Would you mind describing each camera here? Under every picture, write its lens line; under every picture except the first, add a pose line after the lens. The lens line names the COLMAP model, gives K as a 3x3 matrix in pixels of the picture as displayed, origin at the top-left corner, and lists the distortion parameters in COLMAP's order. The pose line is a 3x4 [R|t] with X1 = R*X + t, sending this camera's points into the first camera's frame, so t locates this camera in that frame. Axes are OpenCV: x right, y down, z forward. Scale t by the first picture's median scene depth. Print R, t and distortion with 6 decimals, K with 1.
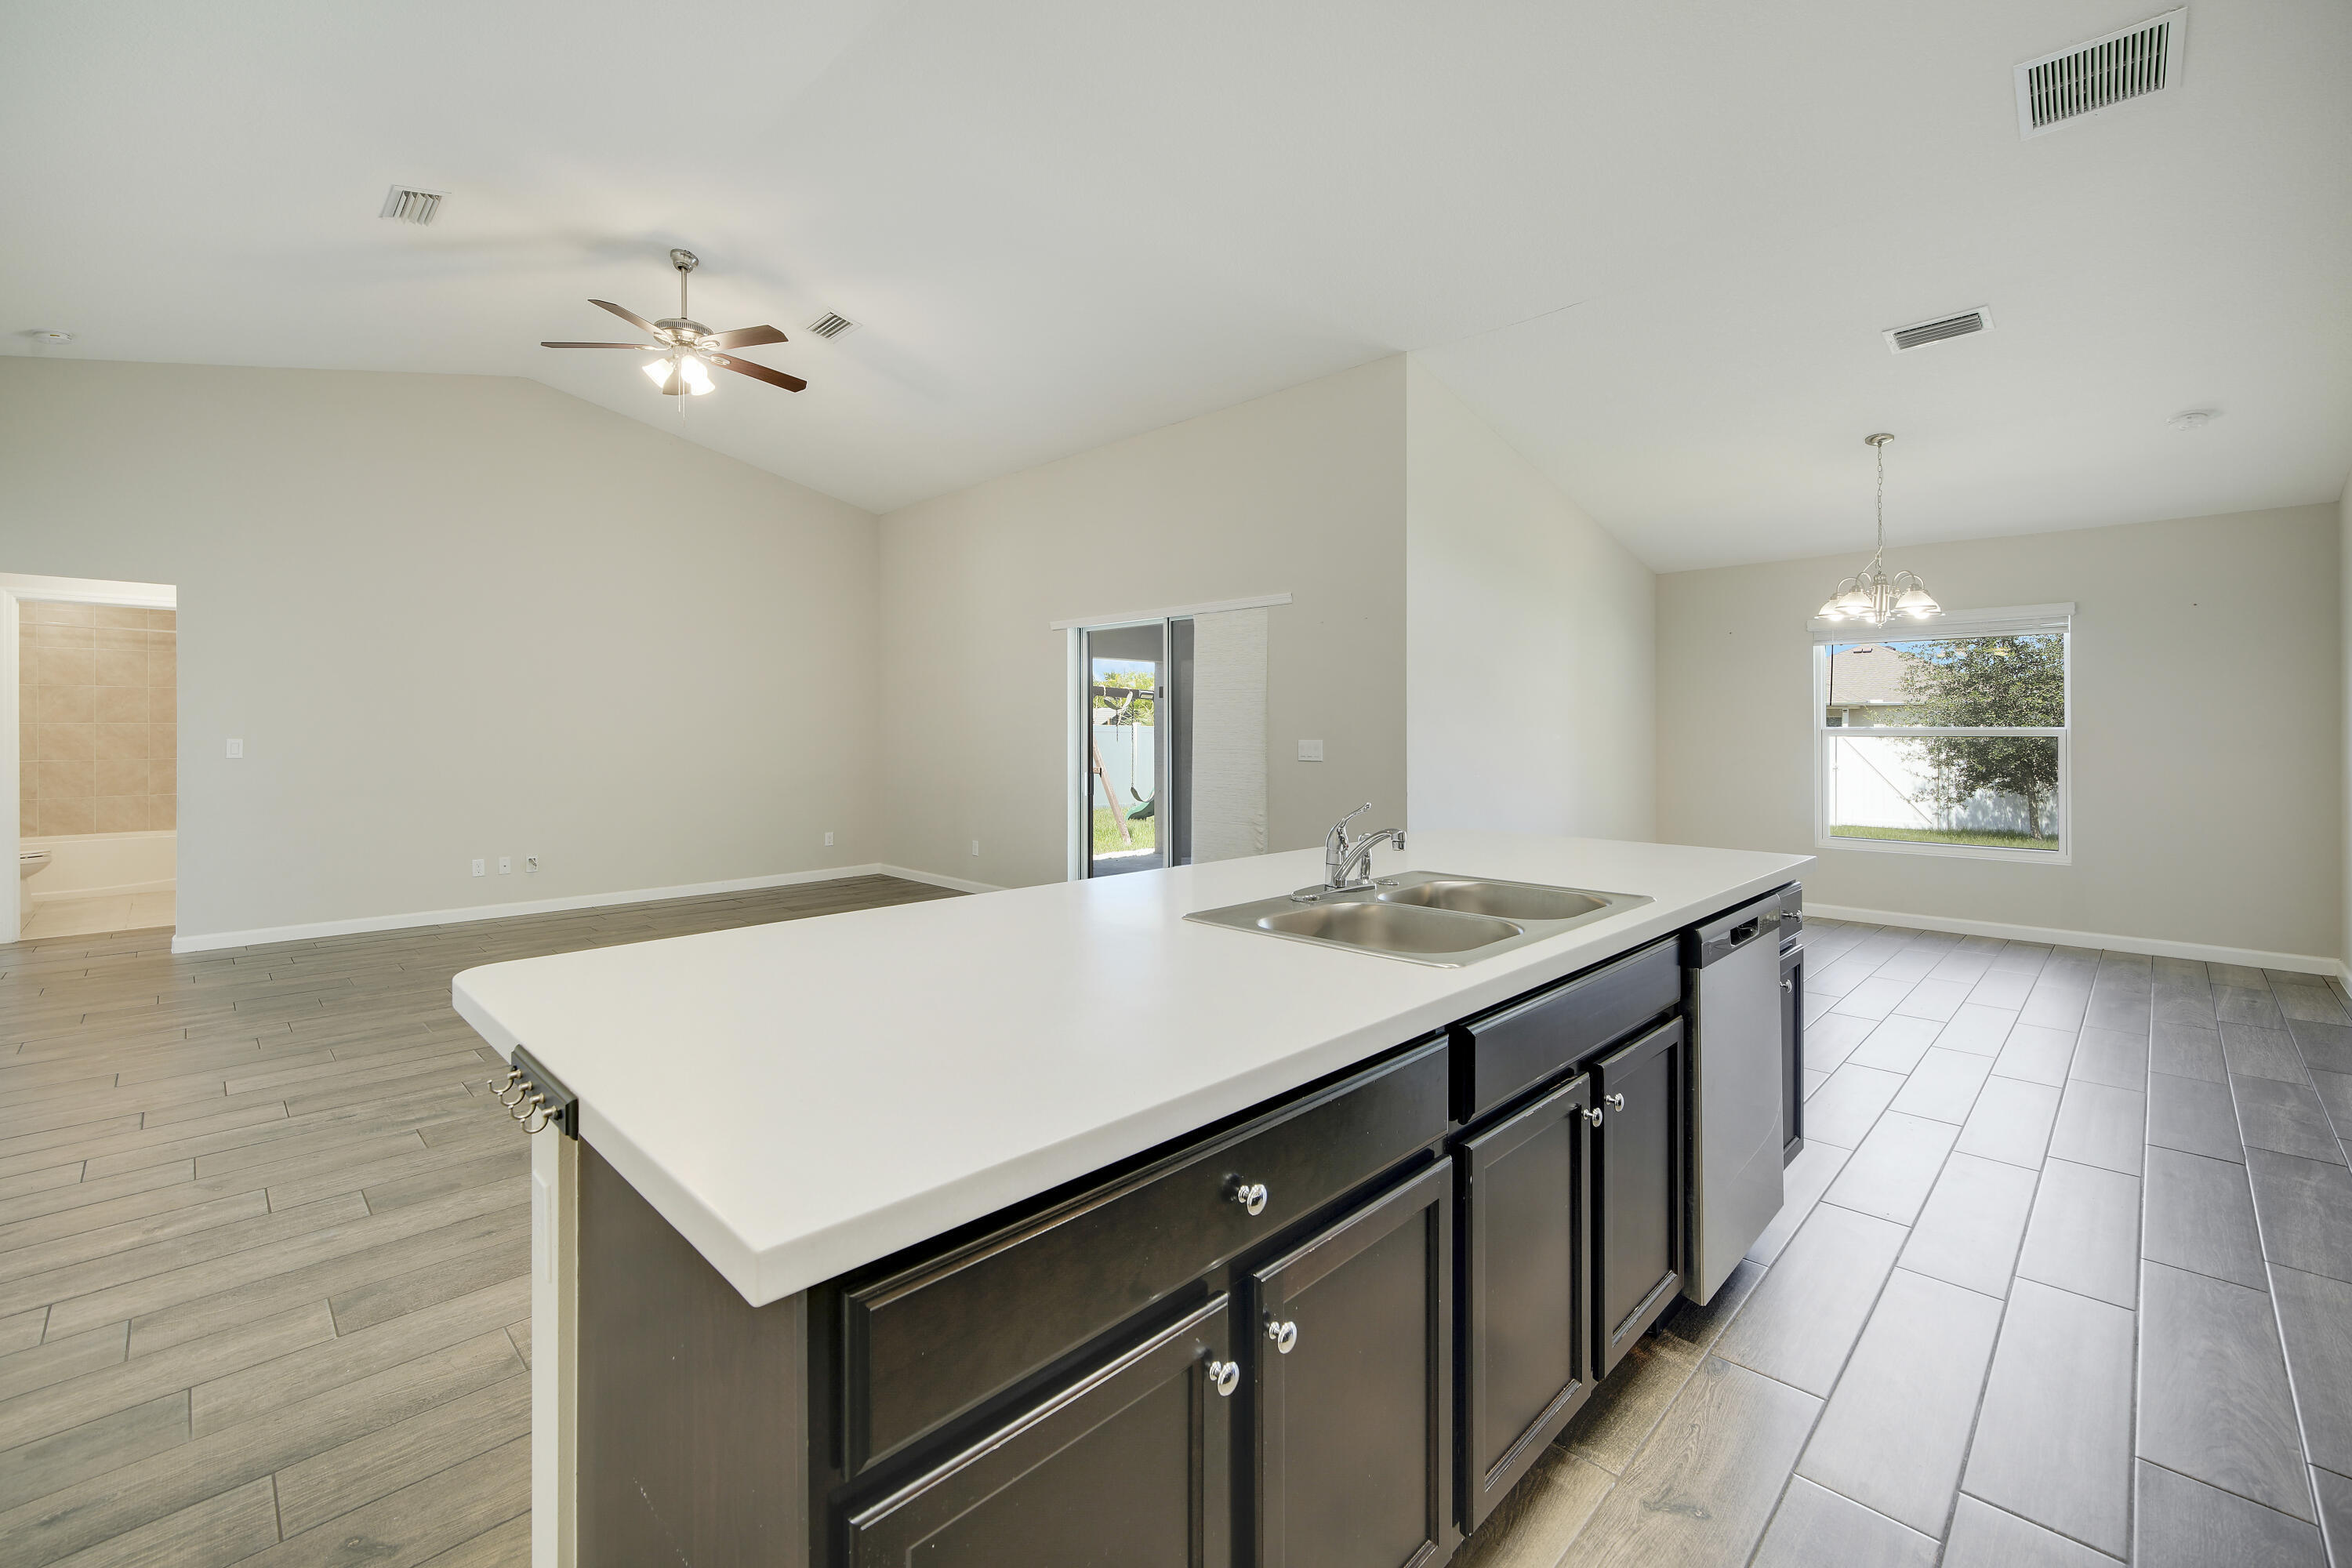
lens RADIAL K [[980.0, 0, 1164.3], [0, 980.0, 741.2], [0, 0, 1]] dist [-0.005073, 0.001371]
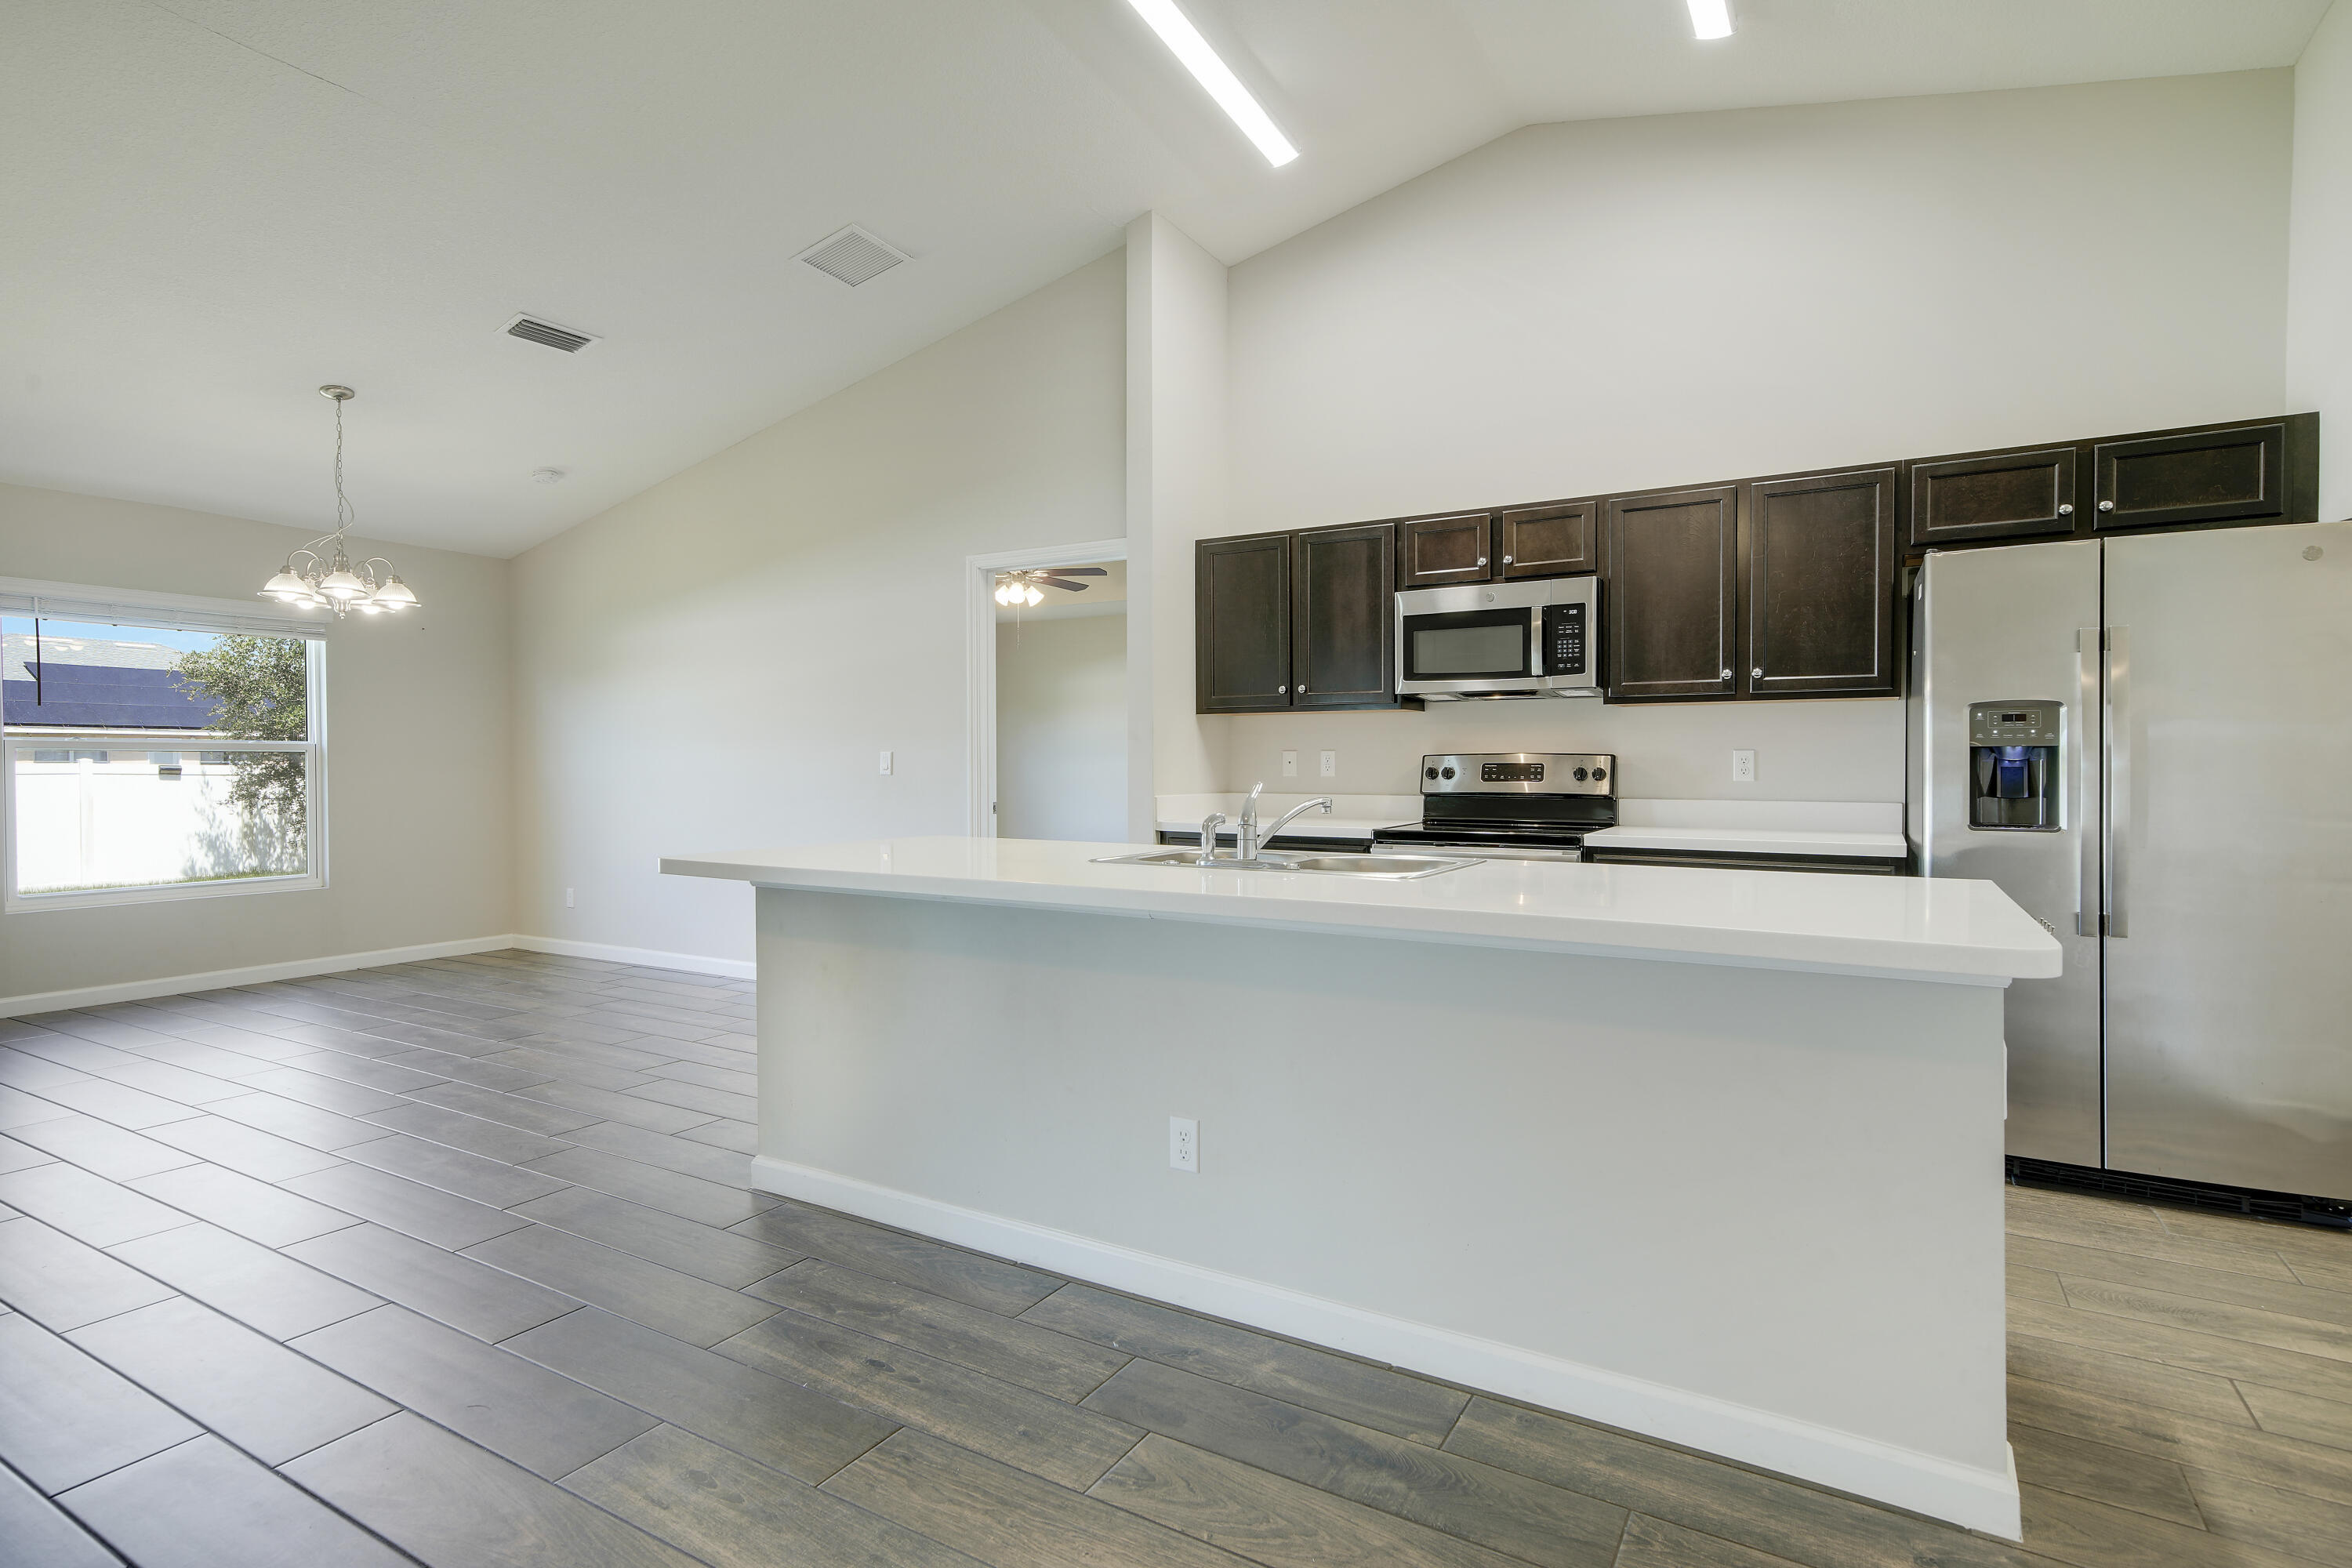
lens RADIAL K [[1174.7, 0, 1172.2], [0, 1174.7, 779.9], [0, 0, 1]] dist [0.008704, 0.004558]
pose [[-0.250021, -0.013562, 0.968145, -0.417982], [0.011523, 0.999789, 0.016981, 0.013450], [-0.968172, 0.015401, -0.249812, 0.544254]]
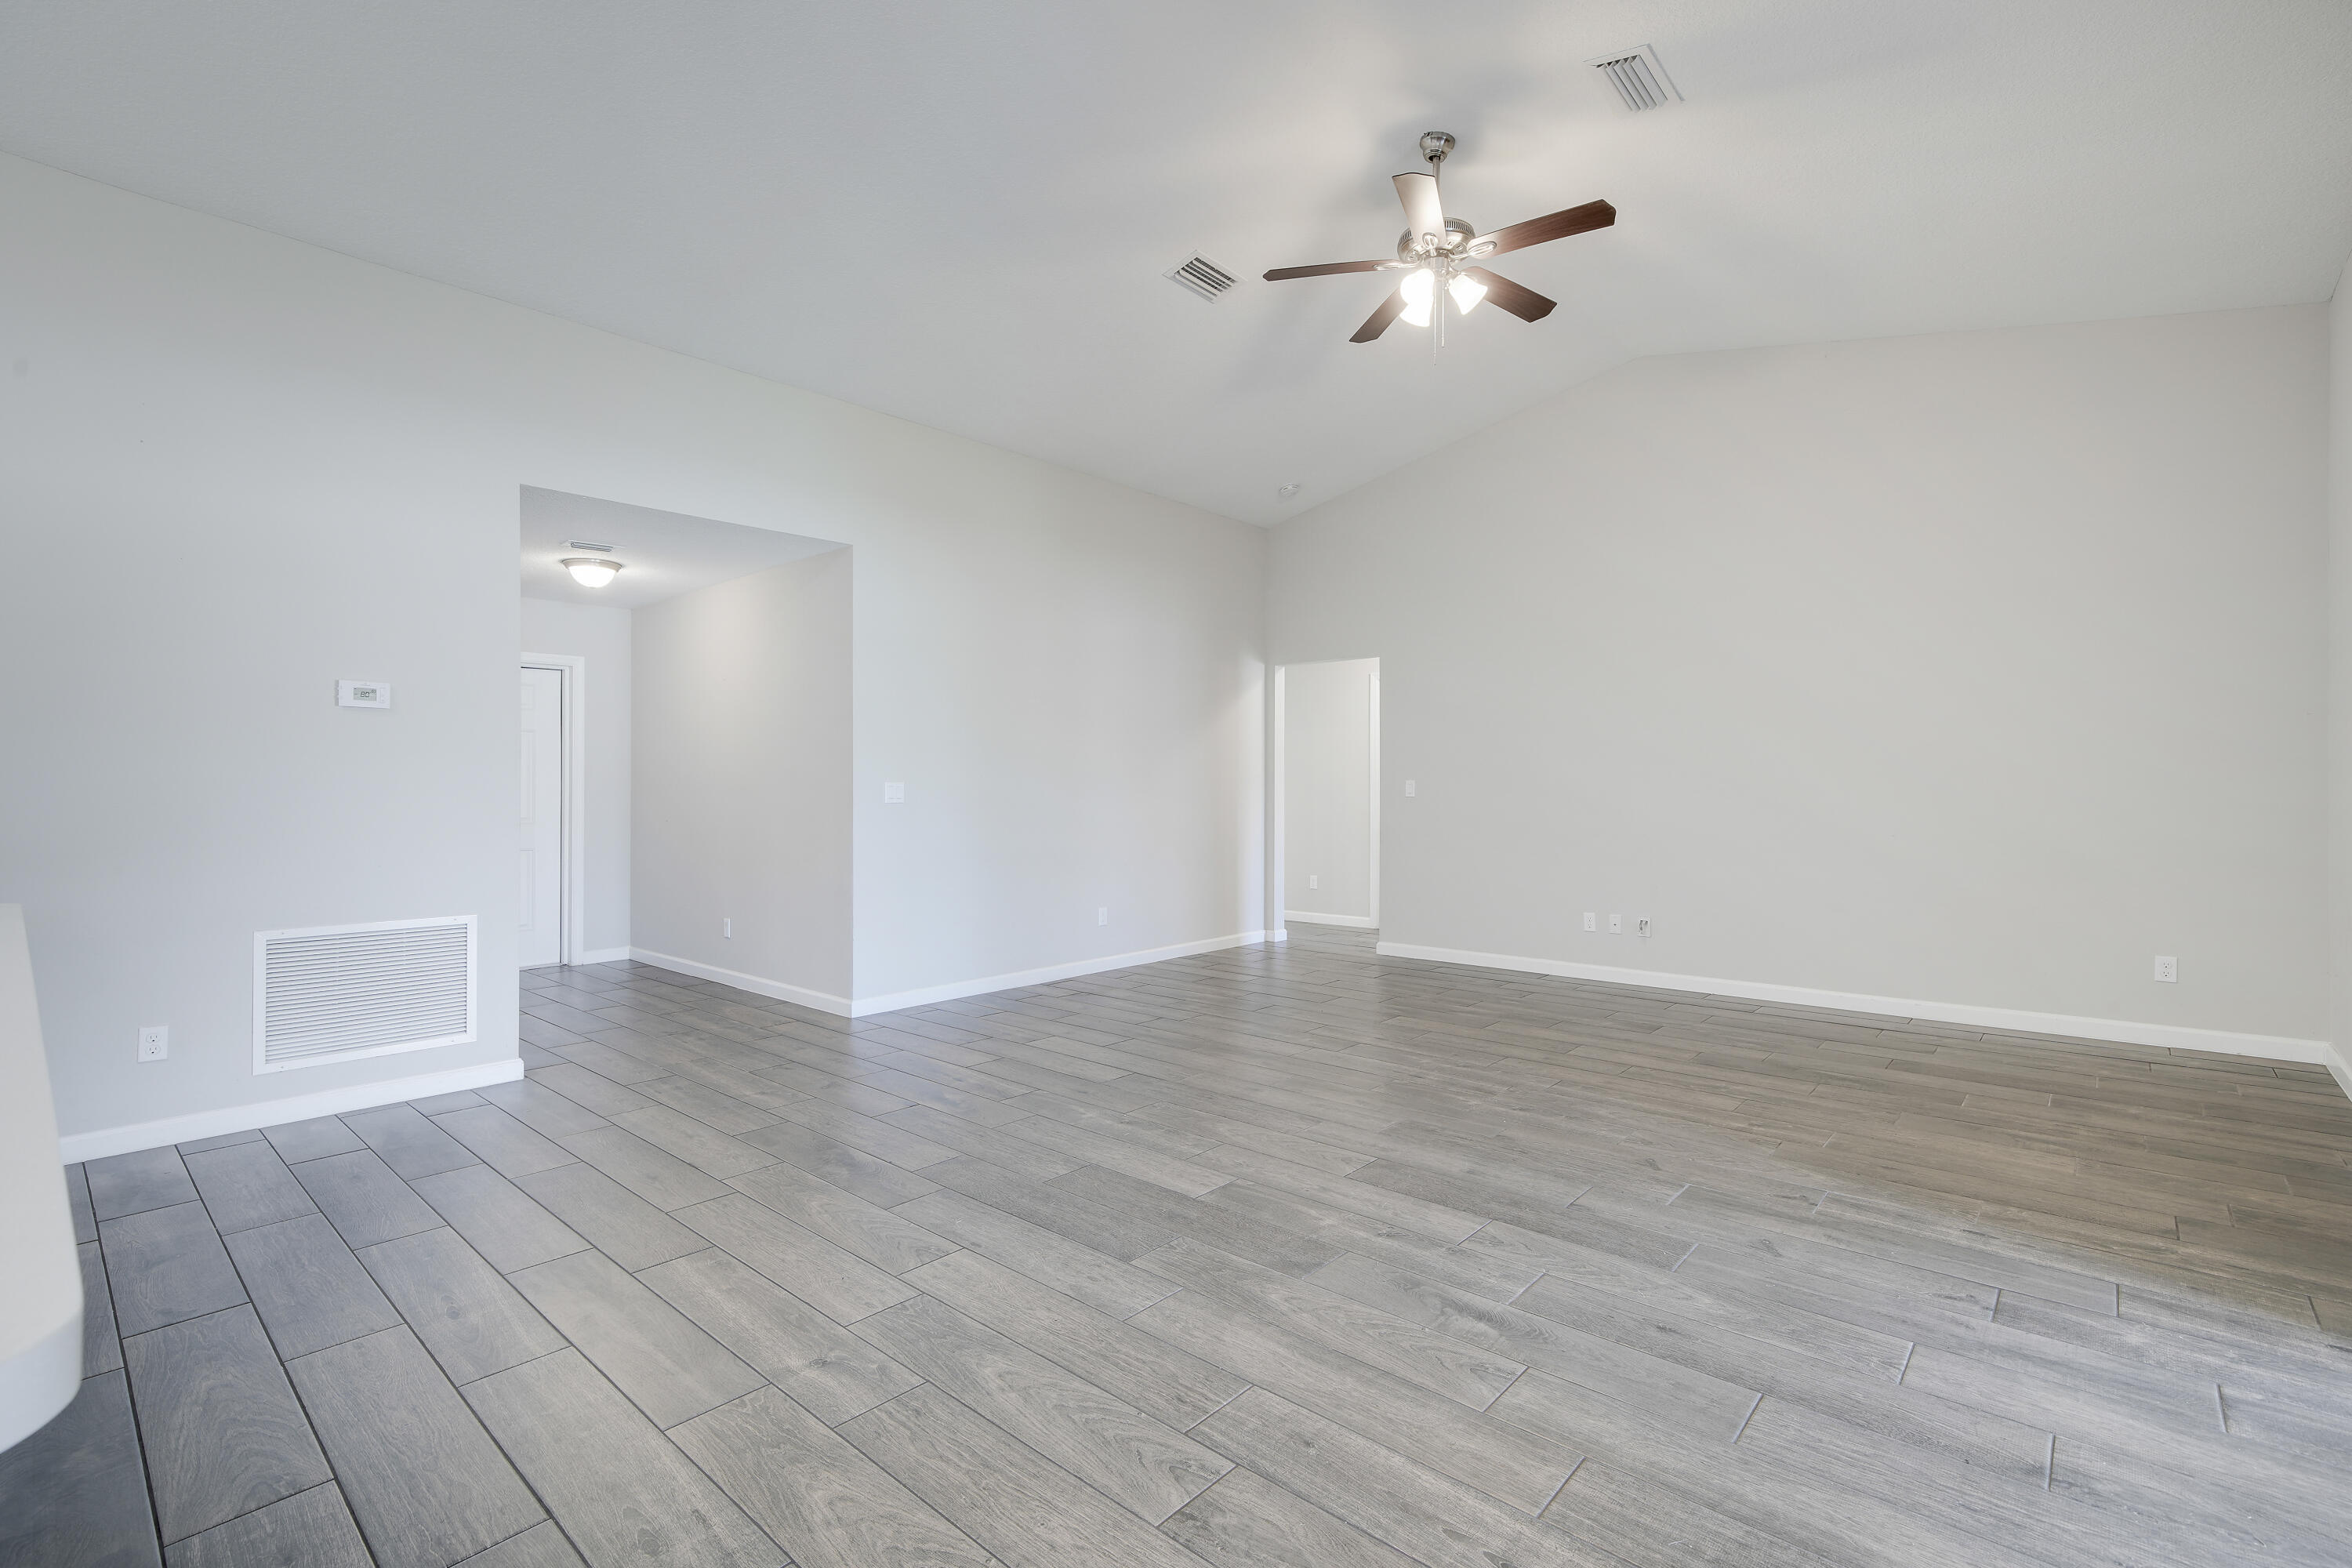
lens RADIAL K [[1024.9, 0, 1174.9], [0, 1024.9, 785.8], [0, 0, 1]] dist [0.007907, -0.000736]
pose [[0.053379, -0.005511, -0.998559, 0.280338], [-0.001718, 0.999983, -0.005610, 0.014165], [0.998573, 0.002015, 0.053368, 0.734282]]
